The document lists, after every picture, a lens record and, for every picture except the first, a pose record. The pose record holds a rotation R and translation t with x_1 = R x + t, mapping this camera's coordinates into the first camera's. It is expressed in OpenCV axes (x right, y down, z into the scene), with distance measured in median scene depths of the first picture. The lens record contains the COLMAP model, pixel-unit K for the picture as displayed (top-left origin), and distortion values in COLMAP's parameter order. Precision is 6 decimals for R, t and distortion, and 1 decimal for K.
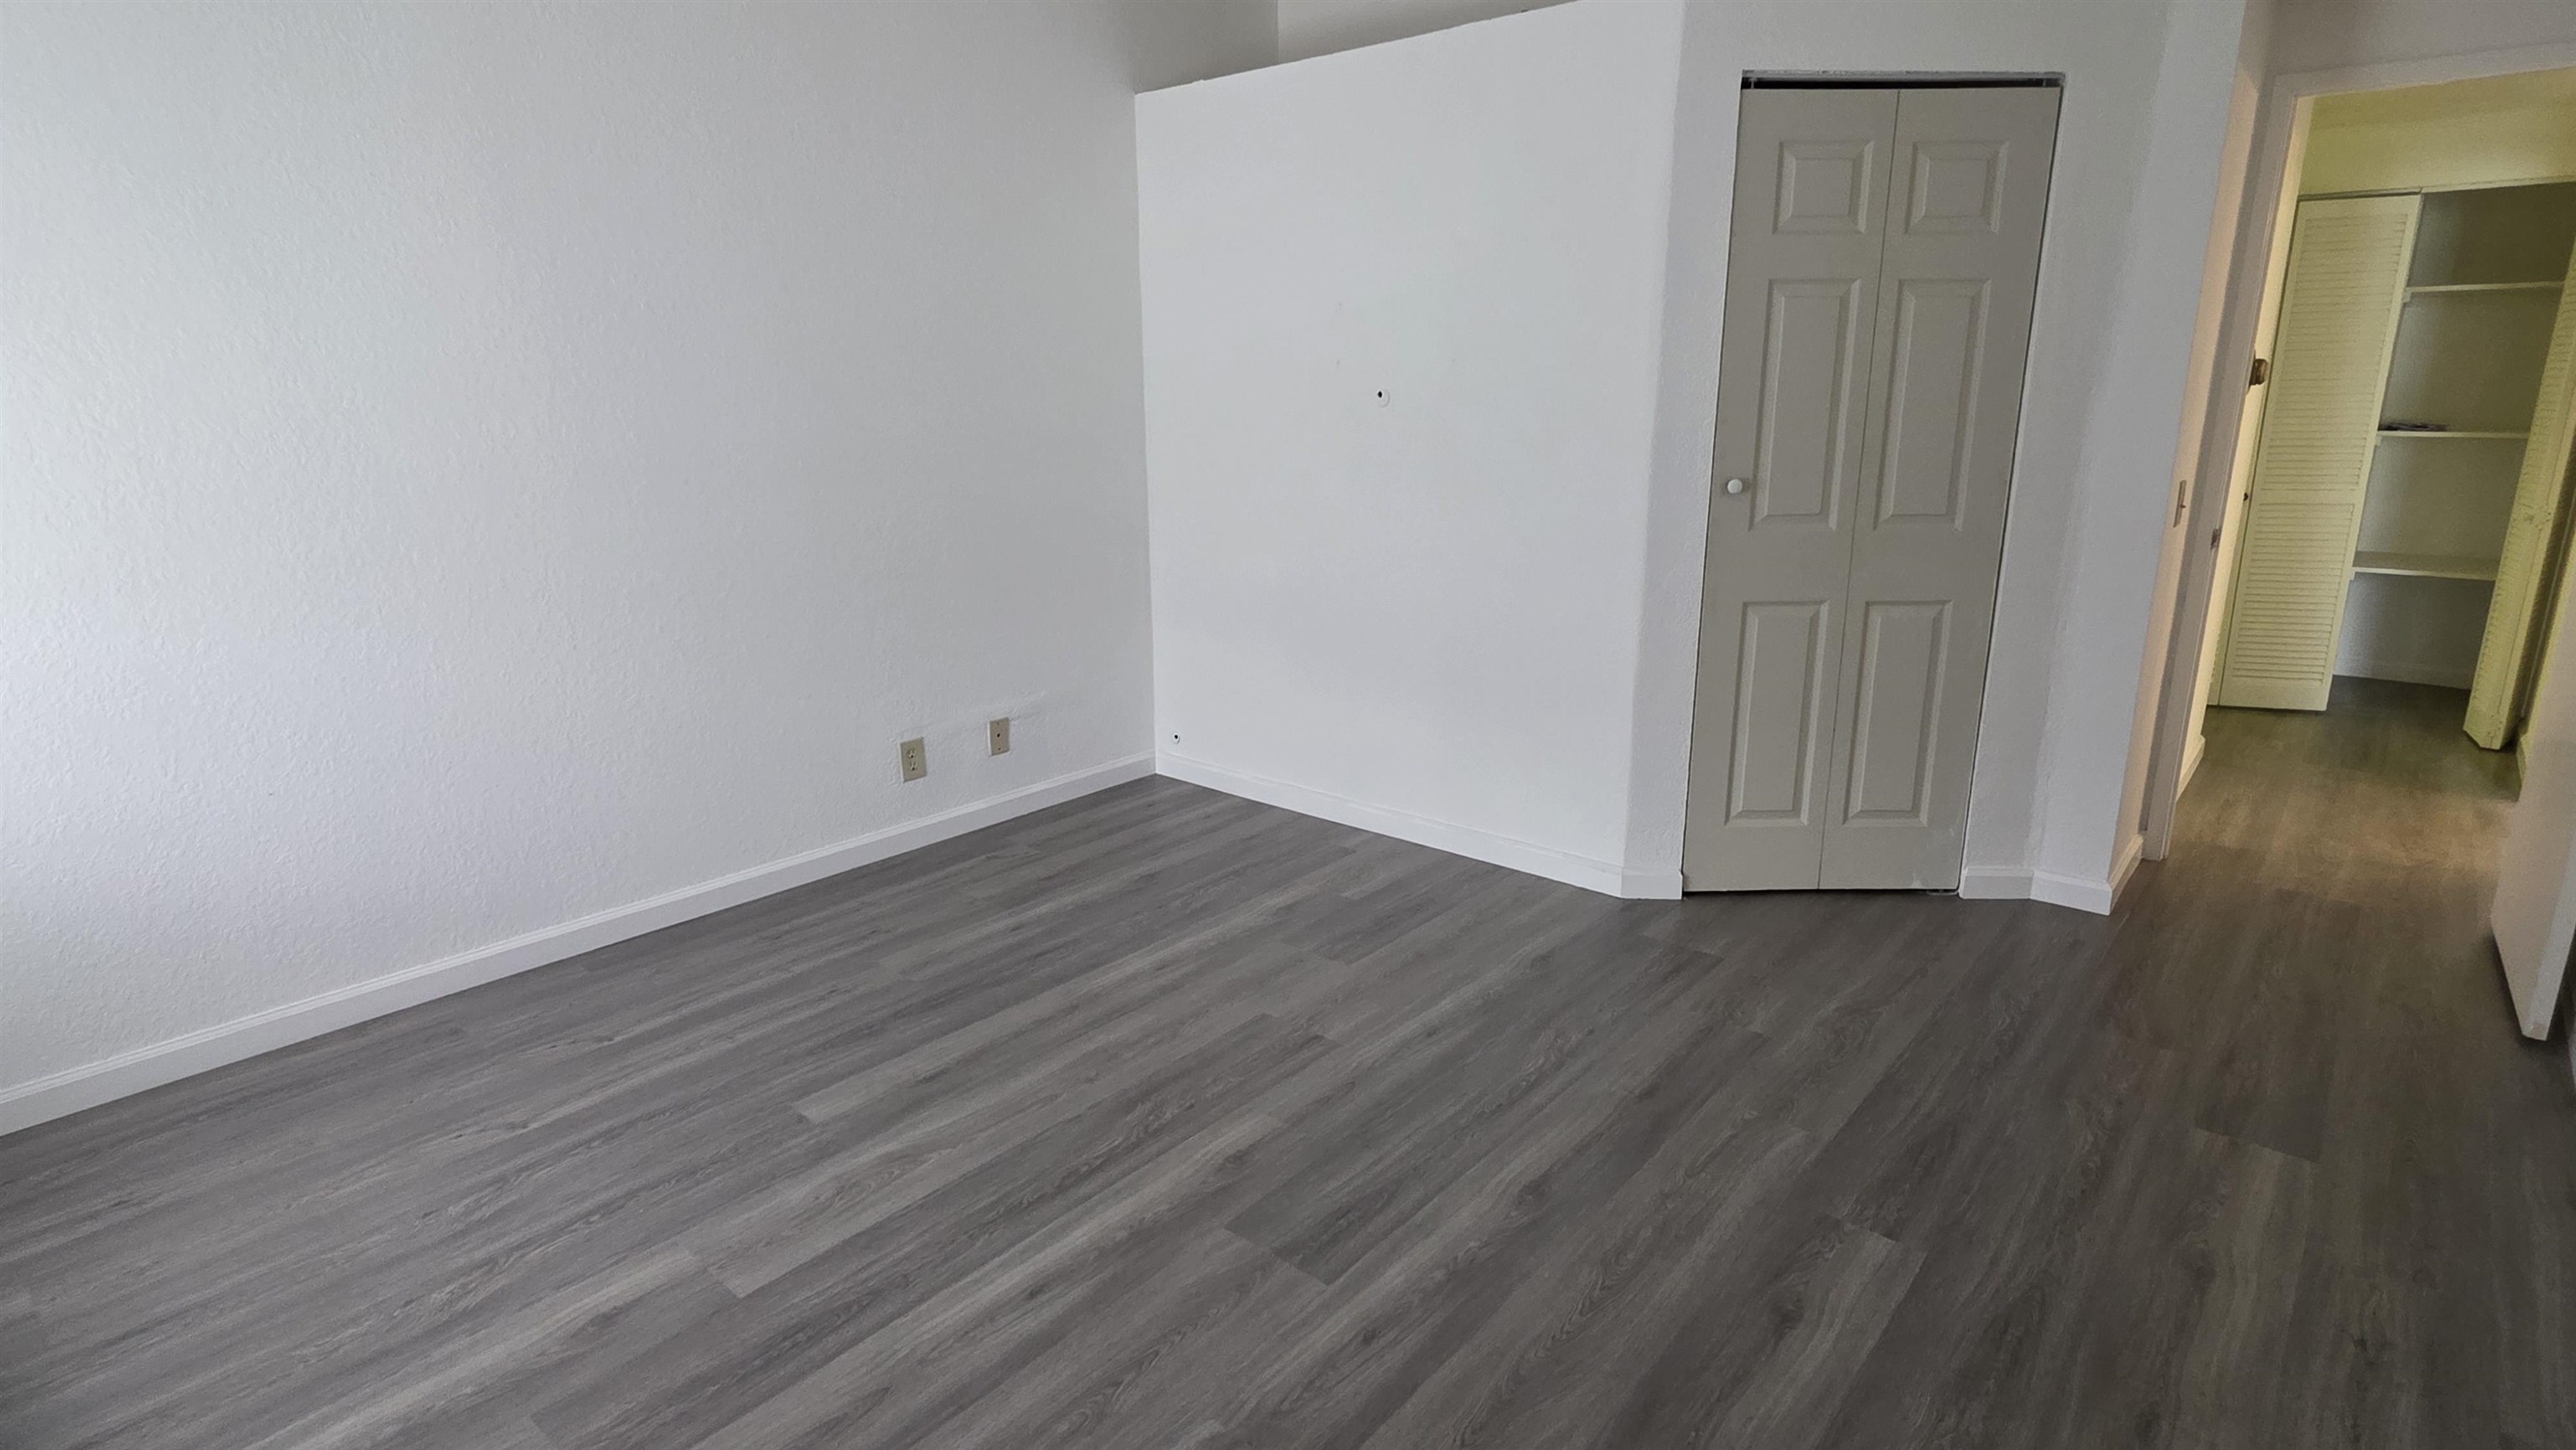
lens RADIAL K [[1310.6, 0, 1287.3], [0, 1310.6, 719.0], [0, 0, 1]] dist [-0.002958, 0.000289]
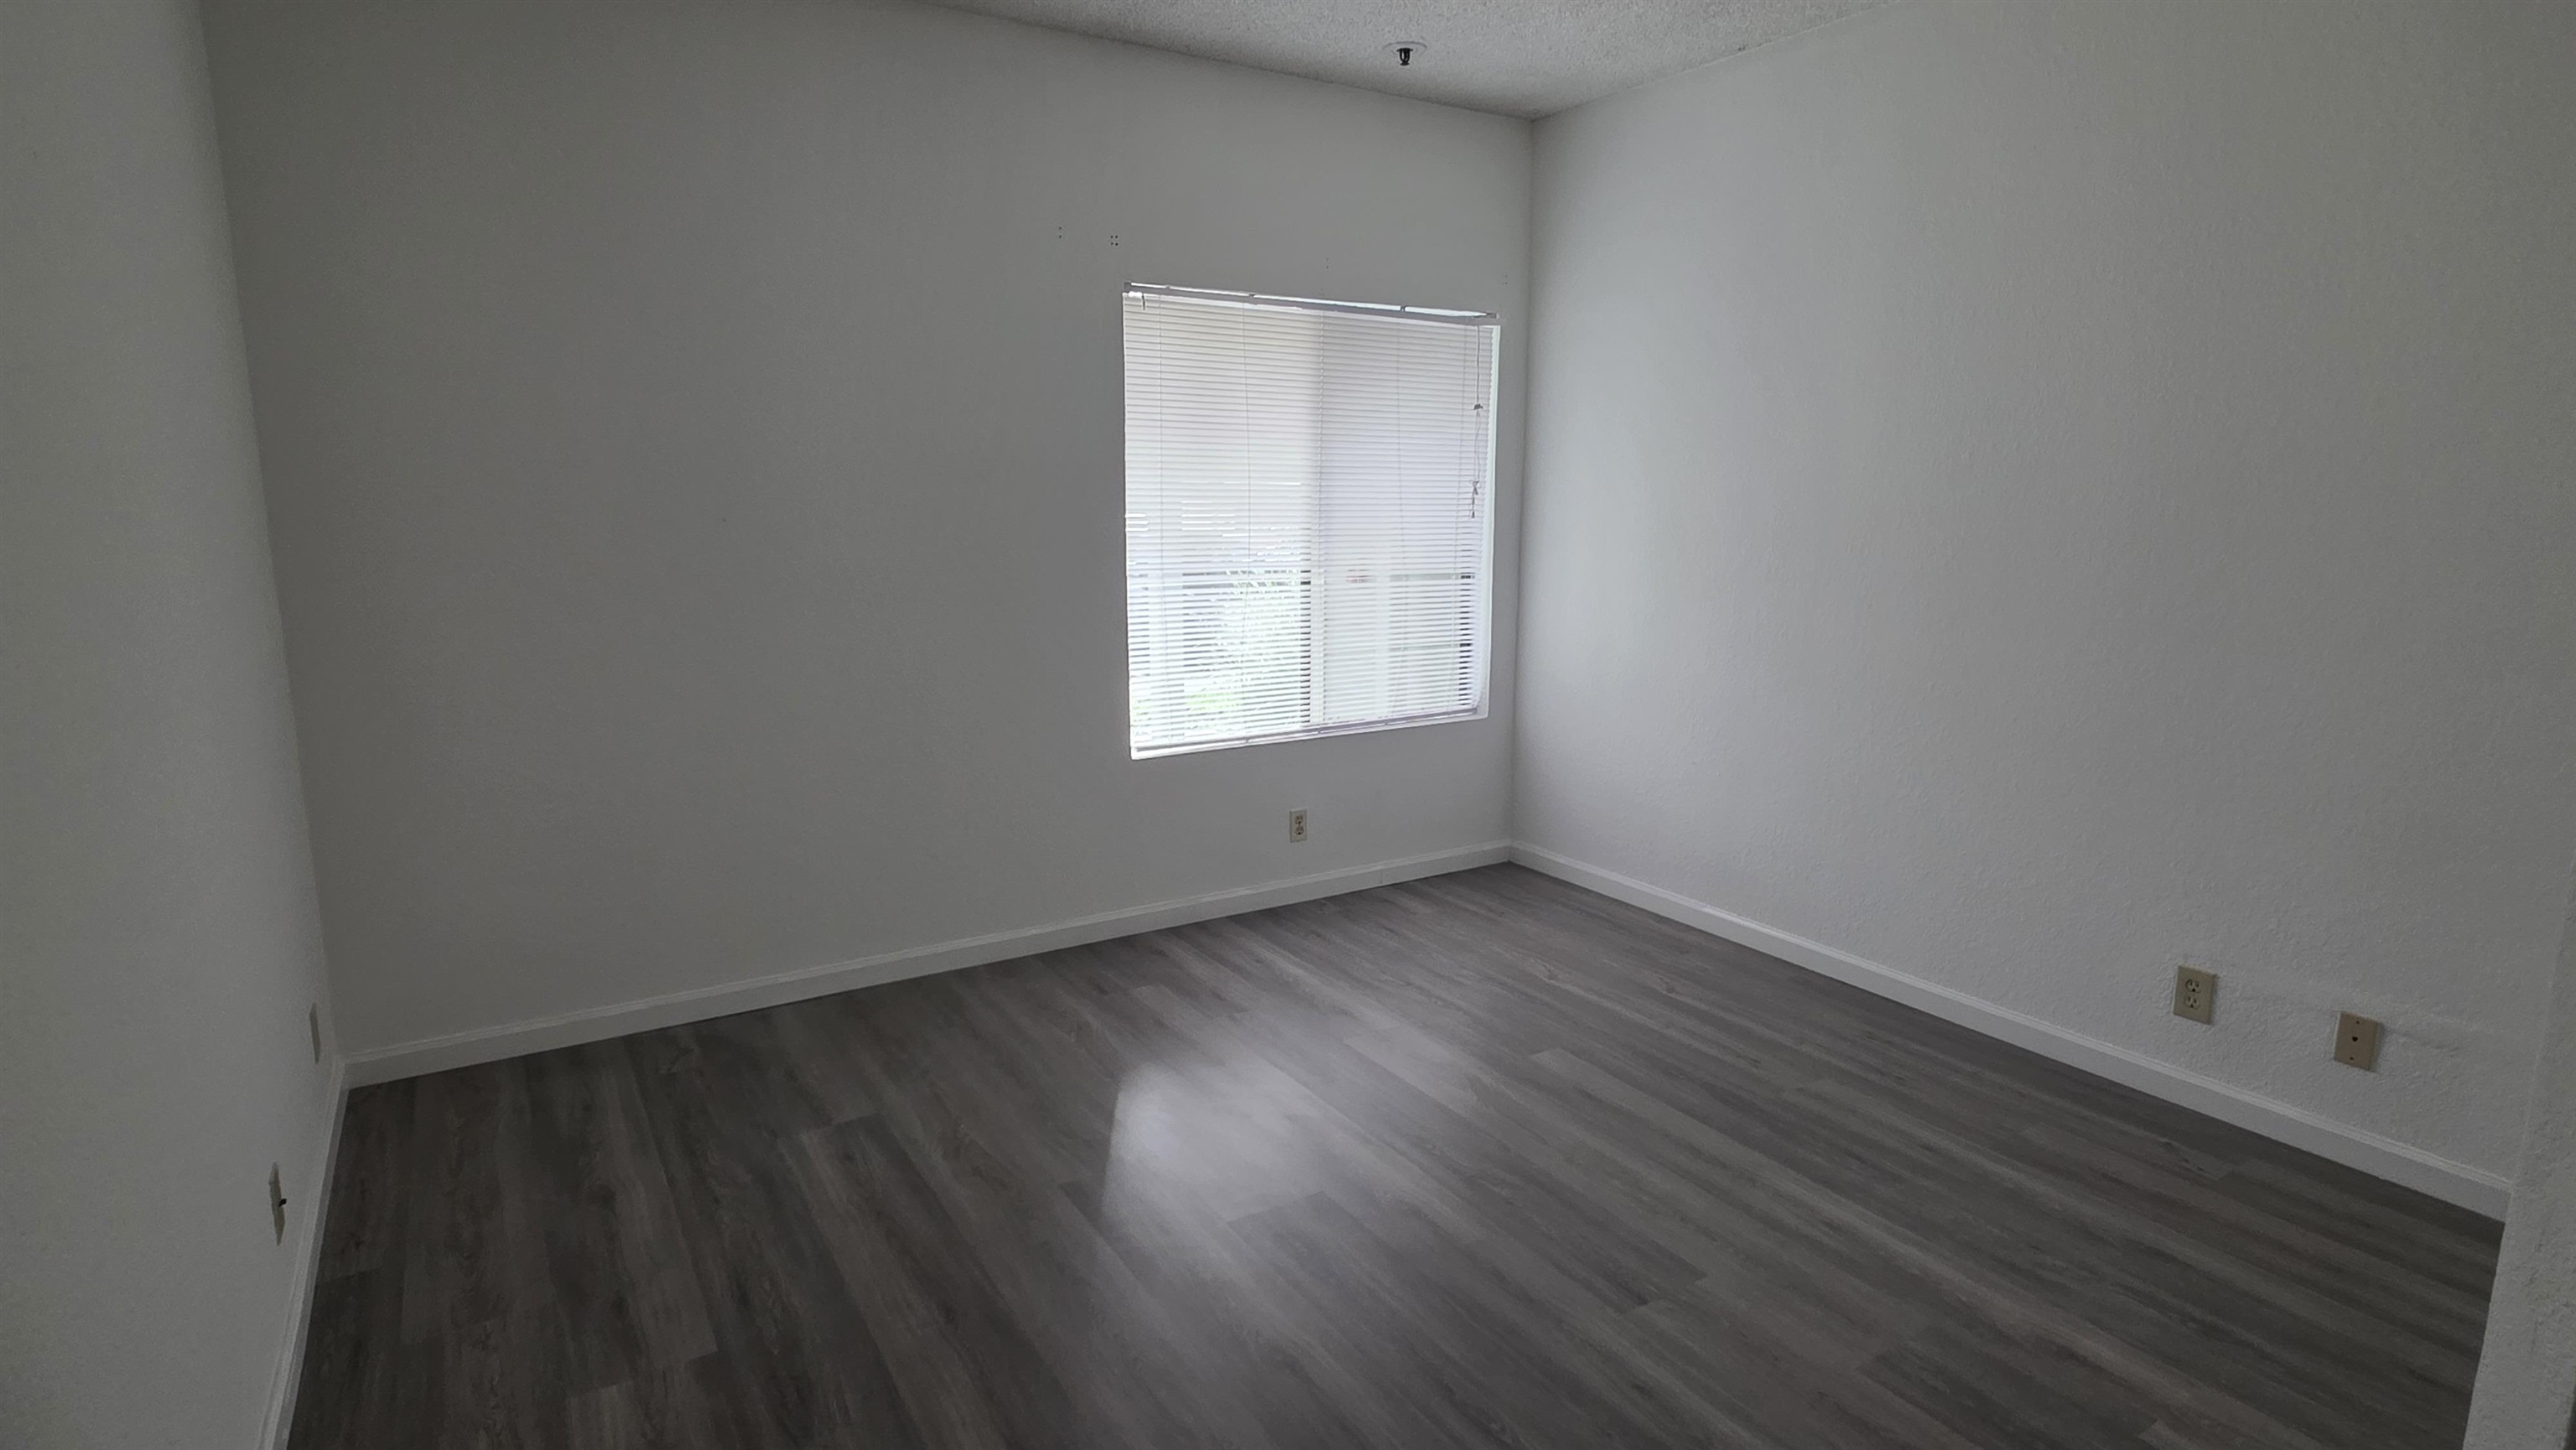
lens RADIAL K [[1310.6, 0, 1286.9], [0, 1310.6, 726.3], [0, 0, 1]] dist [-0.002958, 0.000289]
pose [[-0.305074, 0.177534, -0.935634, 0.781895], [-0.246711, 0.934196, 0.257704, -0.249875], [0.919817, 0.309450, -0.241199, 0.852237]]
